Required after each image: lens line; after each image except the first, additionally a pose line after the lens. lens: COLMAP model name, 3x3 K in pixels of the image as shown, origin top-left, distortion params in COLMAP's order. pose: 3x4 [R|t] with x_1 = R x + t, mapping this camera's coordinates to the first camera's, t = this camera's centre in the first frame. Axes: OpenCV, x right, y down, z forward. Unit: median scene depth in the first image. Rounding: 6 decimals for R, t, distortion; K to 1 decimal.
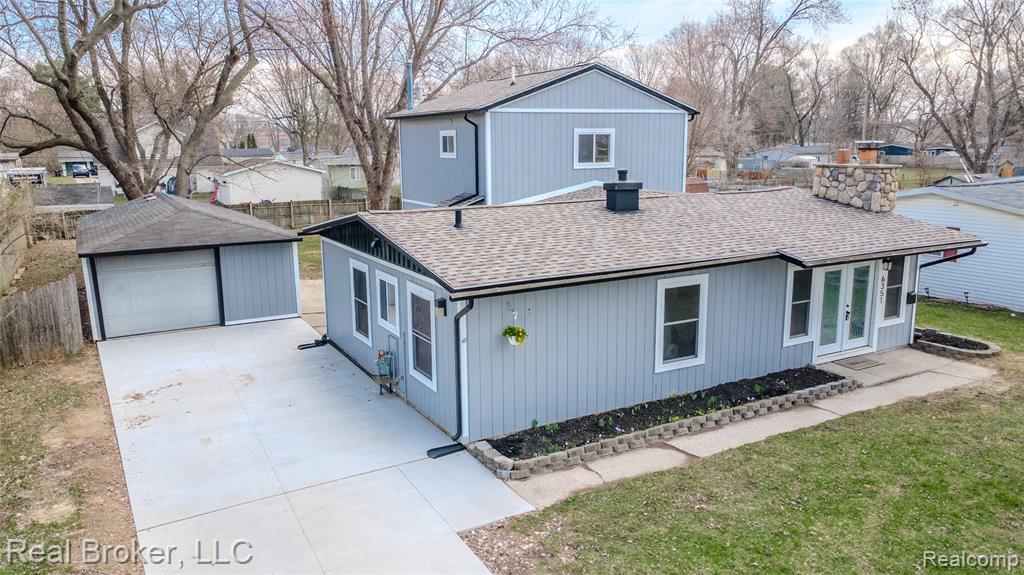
lens RADIAL K [[740.9, 0, 512.0], [0, 740.9, 287.5], [0, 0, 1]] dist [0.019083, 0.004364]
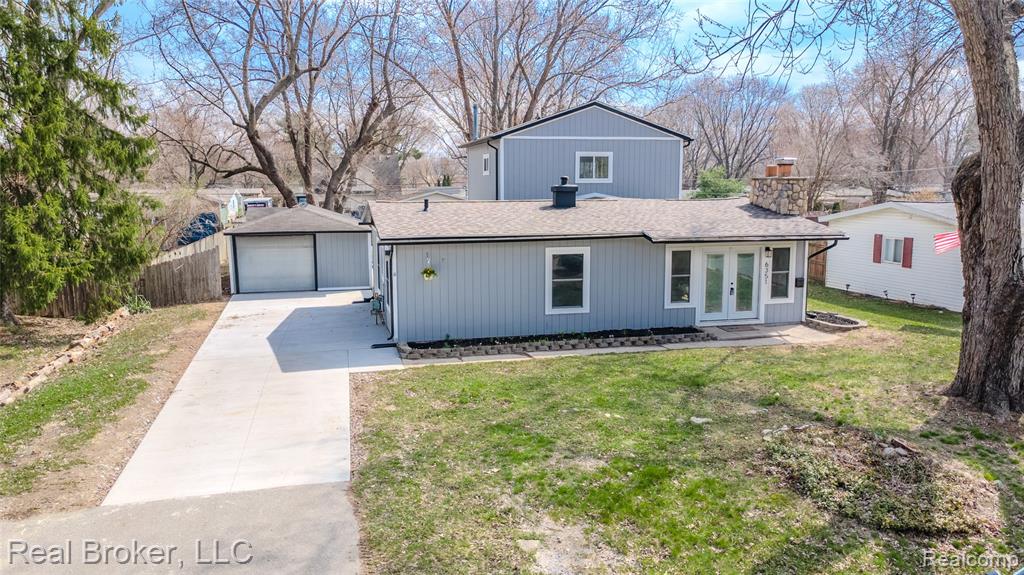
lens RADIAL K [[740.9, 0, 512.0], [0, 740.9, 287.5], [0, 0, 1]] dist [0.019083, 0.004364]
pose [[0.963518, 0.043504, -0.264083, 0.419332], [-0.058637, 0.997042, -0.049694, 0.115225], [0.261140, 0.063366, 0.963219, -0.318478]]
